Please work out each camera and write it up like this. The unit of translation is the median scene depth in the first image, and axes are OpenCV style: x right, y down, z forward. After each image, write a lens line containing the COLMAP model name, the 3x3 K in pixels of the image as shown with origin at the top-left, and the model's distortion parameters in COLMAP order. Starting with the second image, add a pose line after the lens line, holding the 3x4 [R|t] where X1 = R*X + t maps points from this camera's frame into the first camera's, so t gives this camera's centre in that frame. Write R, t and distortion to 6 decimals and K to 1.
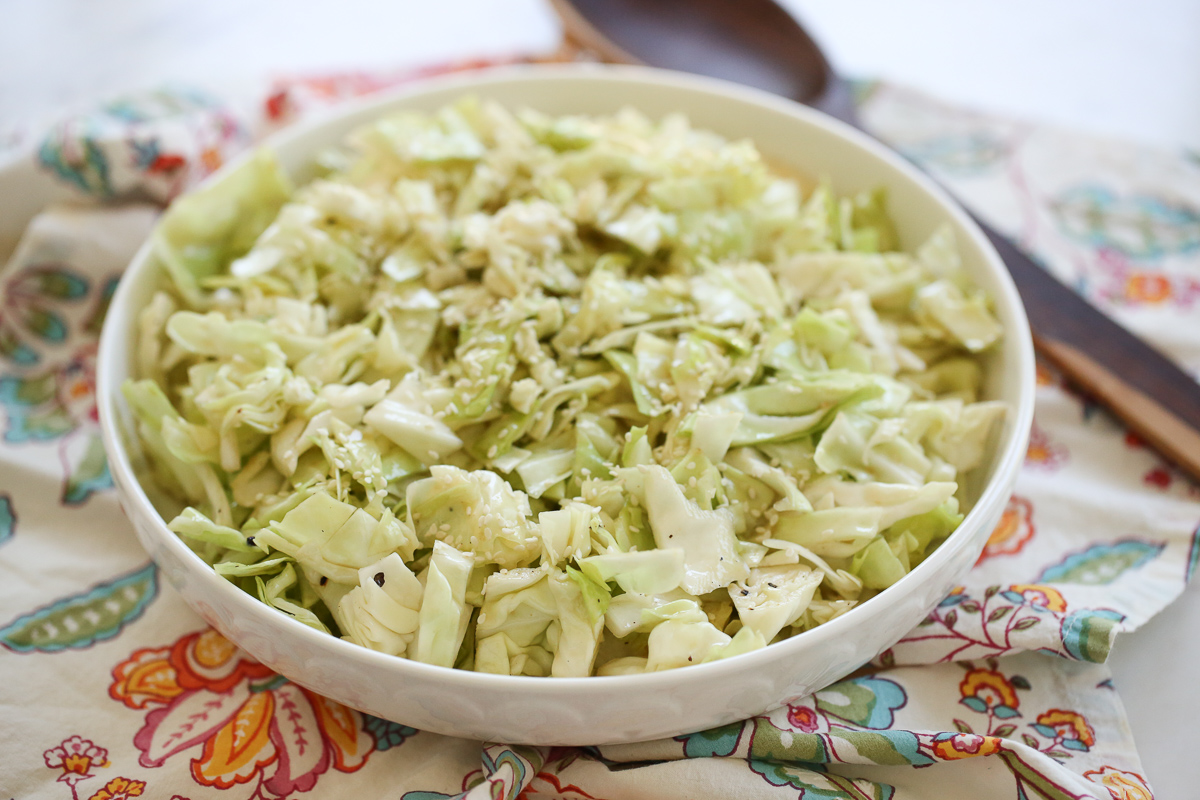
lens RADIAL K [[3604.4, 0, 600.0], [0, 3604.4, 400.4], [0, 0, 1]] dist [-0.073990, 0.000000]
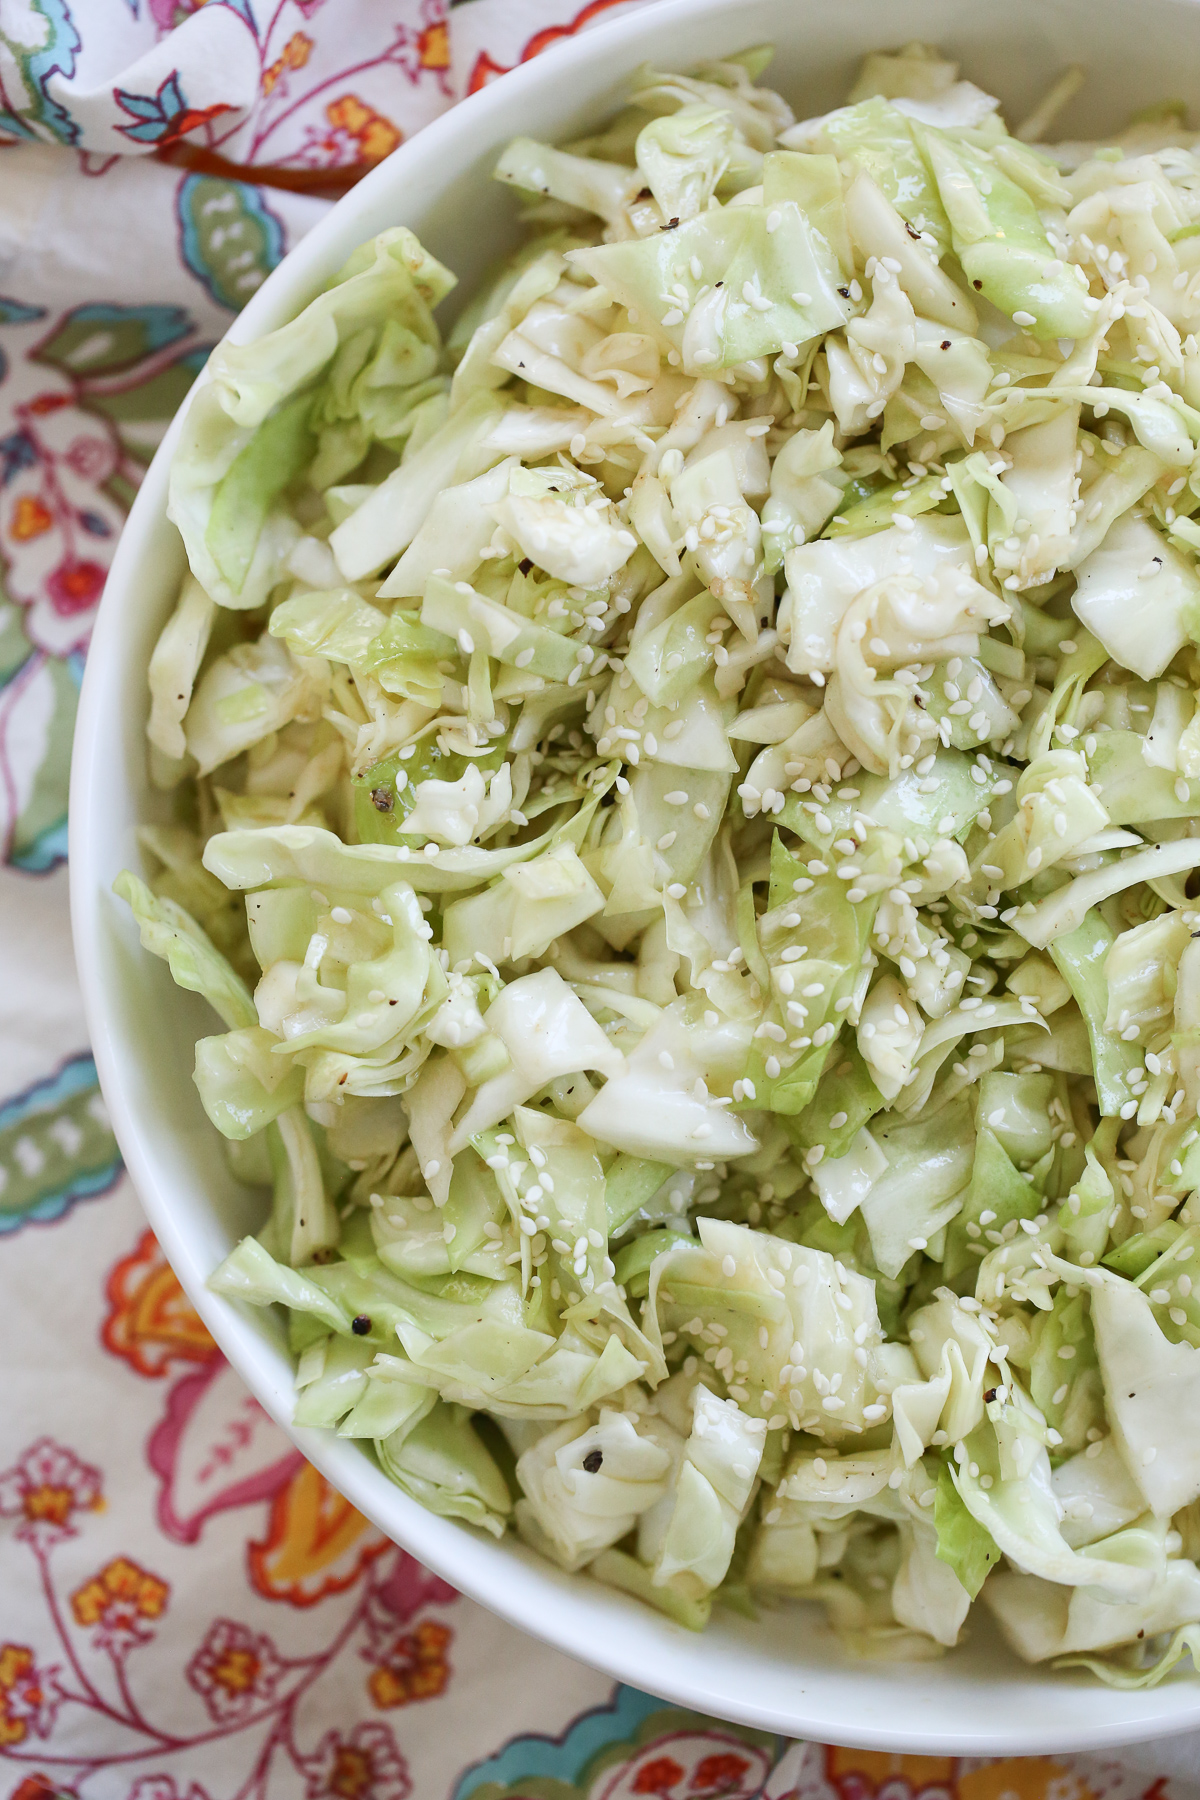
lens RADIAL K [[5406.7, 0, 599.5], [0, 5406.7, 900.1], [0, 0, 1]] dist [-0.073990, 0.000000]
pose [[0.997094, 0.075659, -0.008882, -0.057432], [-0.048171, 0.716531, 0.695890, -0.565289], [0.059015, -0.693440, 0.718094, 0.452949]]
